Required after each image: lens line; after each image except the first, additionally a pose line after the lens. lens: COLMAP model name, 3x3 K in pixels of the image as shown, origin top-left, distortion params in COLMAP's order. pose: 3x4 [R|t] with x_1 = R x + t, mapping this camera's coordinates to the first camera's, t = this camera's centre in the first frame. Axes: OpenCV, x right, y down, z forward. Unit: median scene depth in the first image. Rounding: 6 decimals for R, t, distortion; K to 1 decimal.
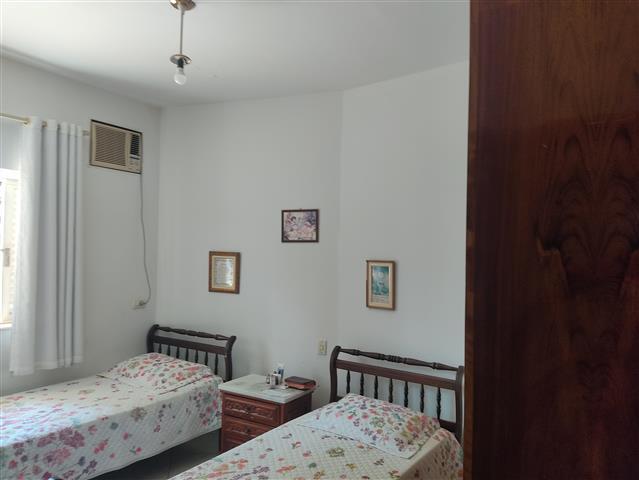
lens RADIAL K [[489.9, 0, 319.5], [0, 489.9, 240.4], [0, 0, 1]] dist [0.054658, -0.010242]
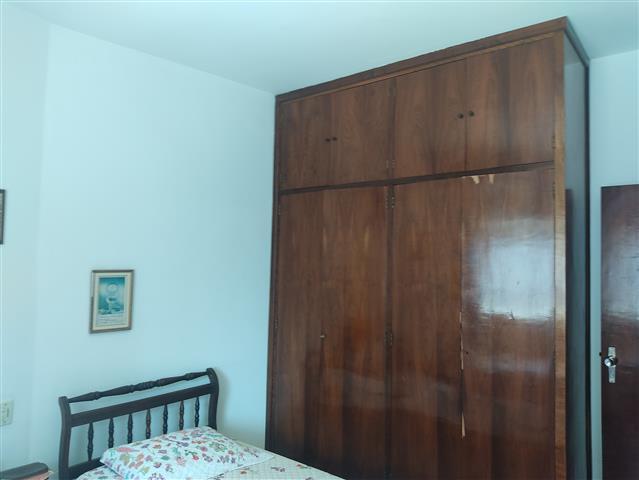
lens RADIAL K [[489.9, 0, 325.0], [0, 489.9, 237.5], [0, 0, 1]] dist [0.054658, -0.010242]
pose [[0.106989, 0.023748, 0.993977, -0.639499], [-0.034854, 0.999190, -0.020121, -0.006566], [-0.993649, -0.032492, 0.107730, 0.584644]]
